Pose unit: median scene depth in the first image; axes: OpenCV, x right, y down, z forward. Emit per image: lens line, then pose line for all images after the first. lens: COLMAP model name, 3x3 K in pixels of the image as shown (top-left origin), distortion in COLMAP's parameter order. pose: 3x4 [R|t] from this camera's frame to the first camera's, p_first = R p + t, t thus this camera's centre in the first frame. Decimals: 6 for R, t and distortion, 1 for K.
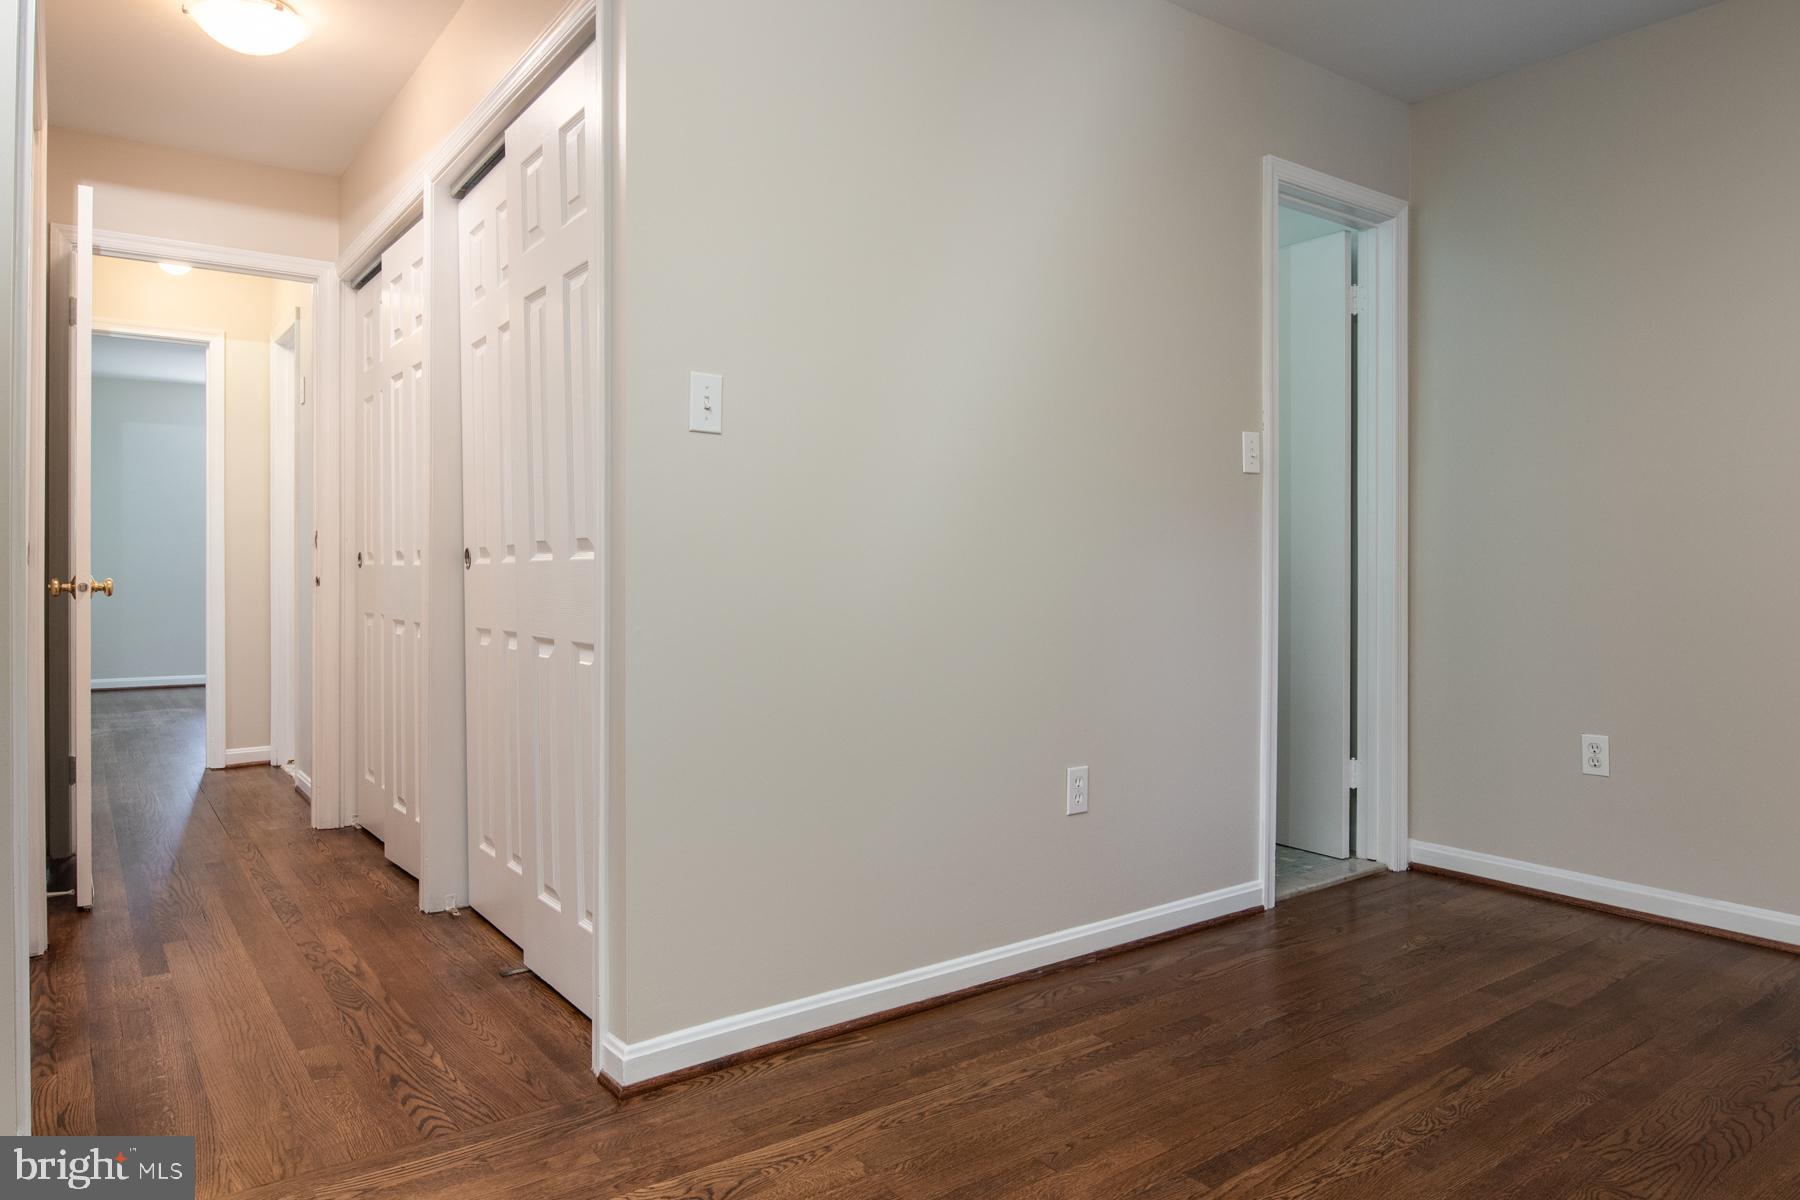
lens RADIAL K [[1119.1, 0, 900.0], [0, 1119.1, 600.0], [0, 0, 1]] dist [0.000981, -0.018854]
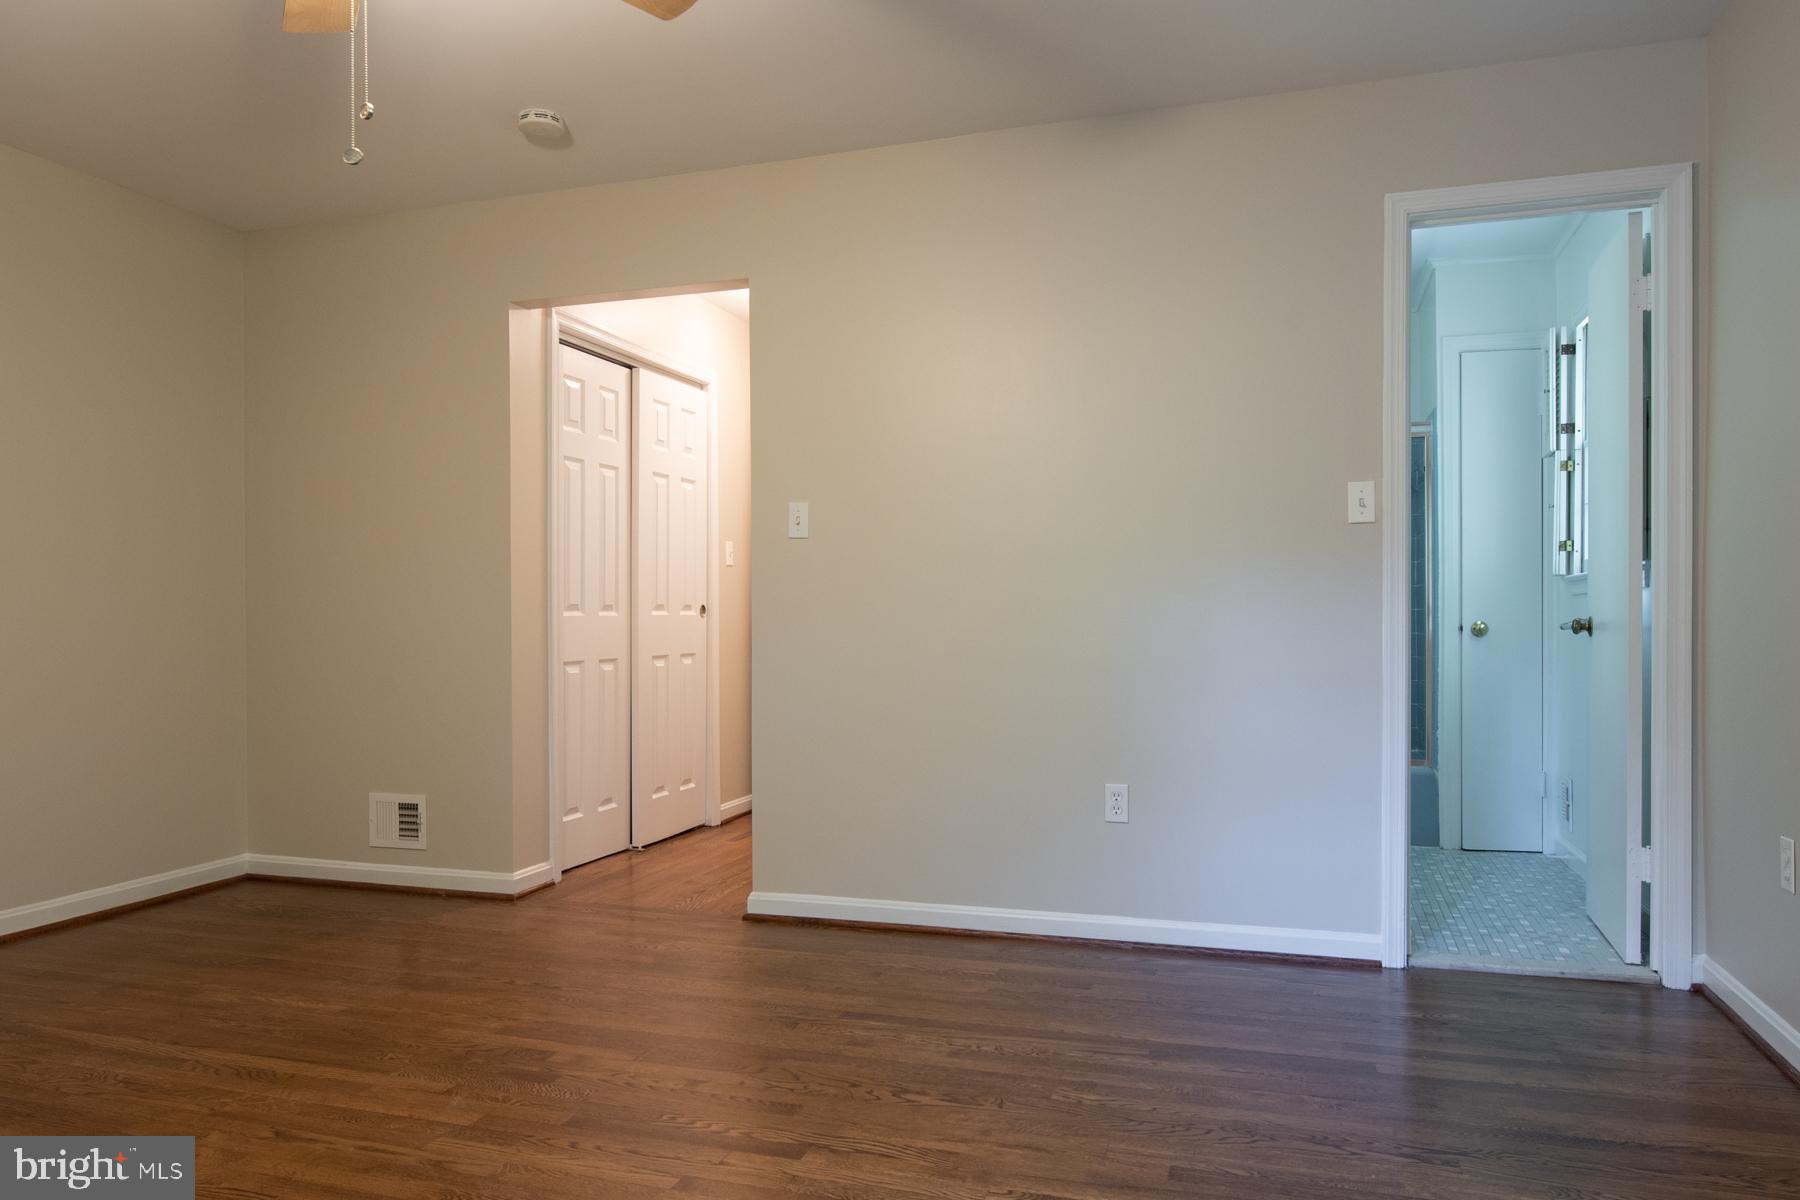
lens RADIAL K [[1220.4, 0, 896.3], [0, 1220.4, 625.5], [0, 0, 1]] dist [-0.002967, -0.003313]
pose [[0.599068, 0.006474, -0.800672, 0.928420], [-0.016119, 0.999862, -0.003975, -0.009854], [0.800536, 0.015287, 0.599090, 0.017525]]
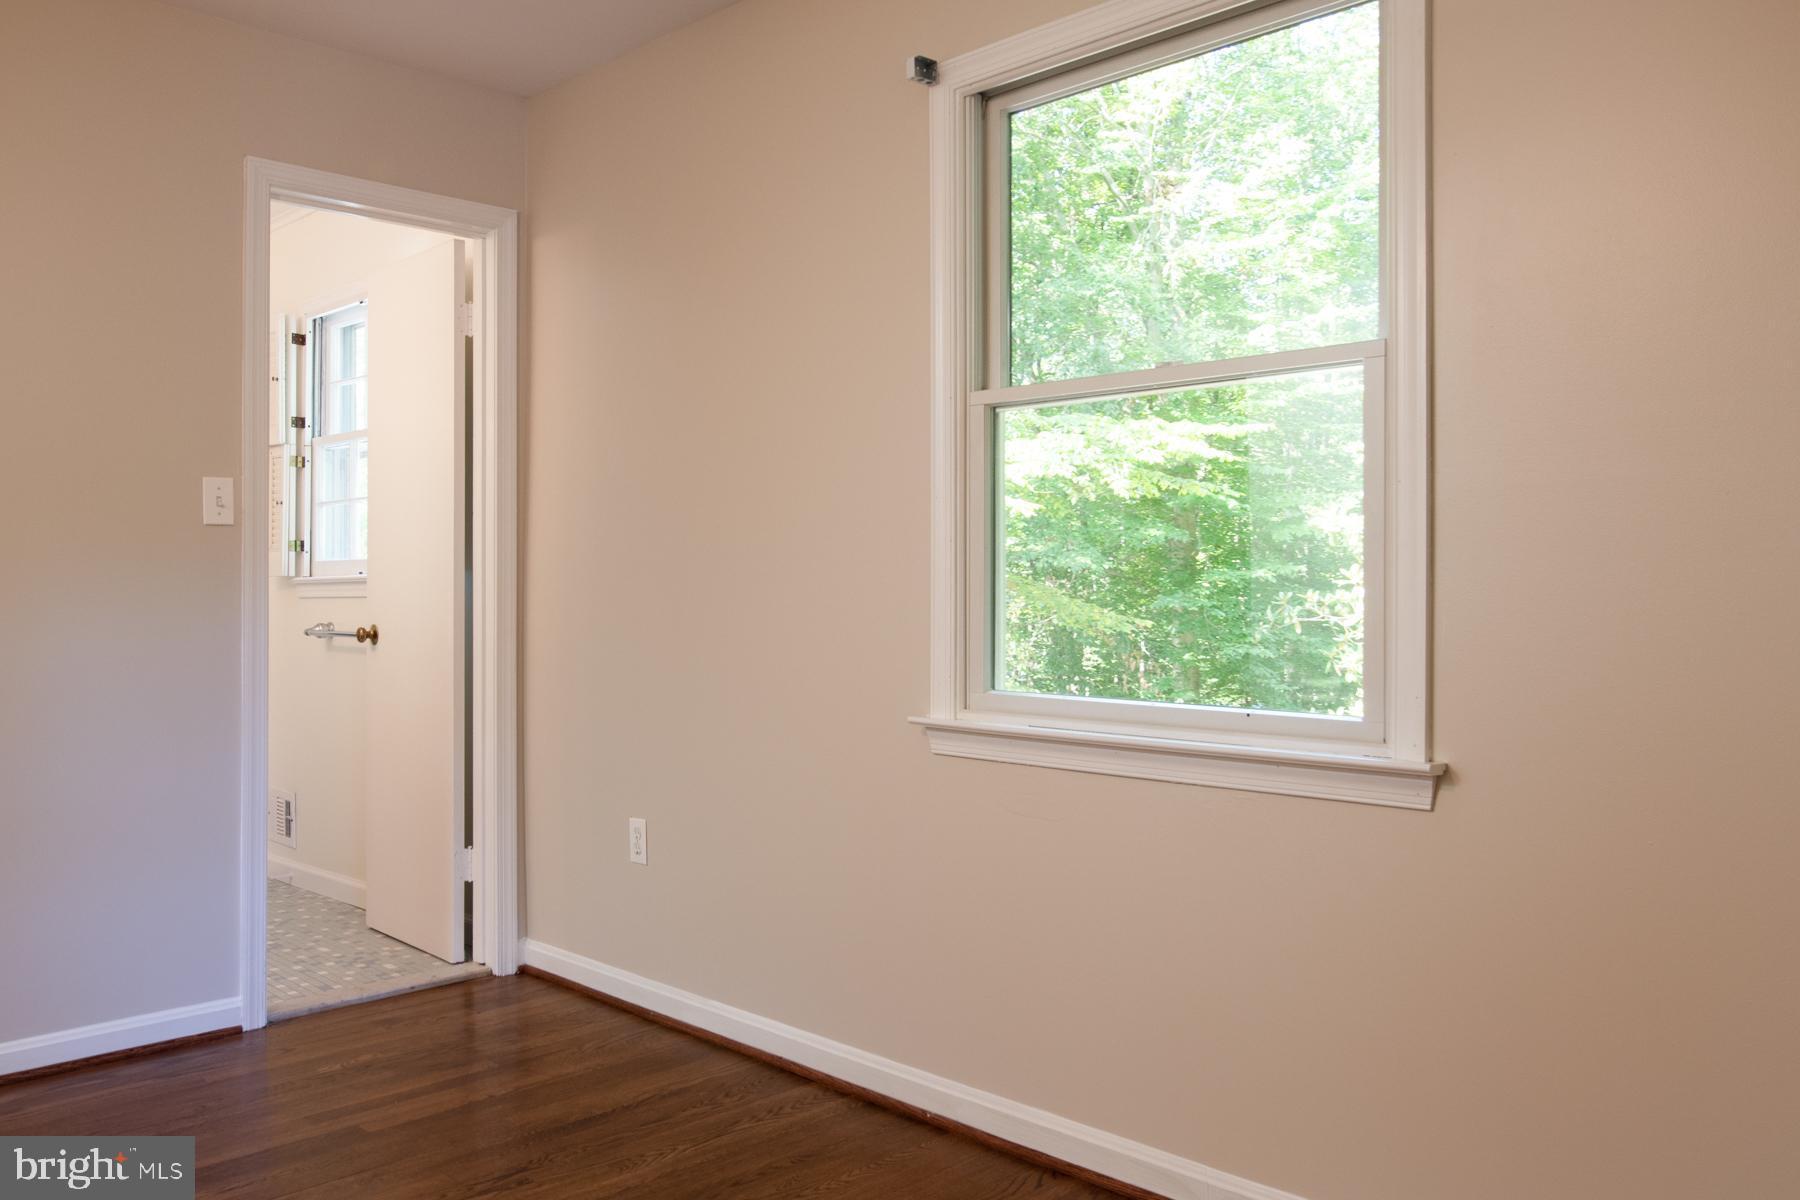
lens RADIAL K [[1412.9, 0, 900.0], [0, 1412.9, 600.0], [0, 0, 1]] dist [0.005935, 0.001408]
pose [[0.985576, 0.004334, 0.169179, 0.641823], [-0.001482, 0.999855, -0.016977, -0.036474], [-0.169228, 0.016481, 0.985439, -0.162883]]
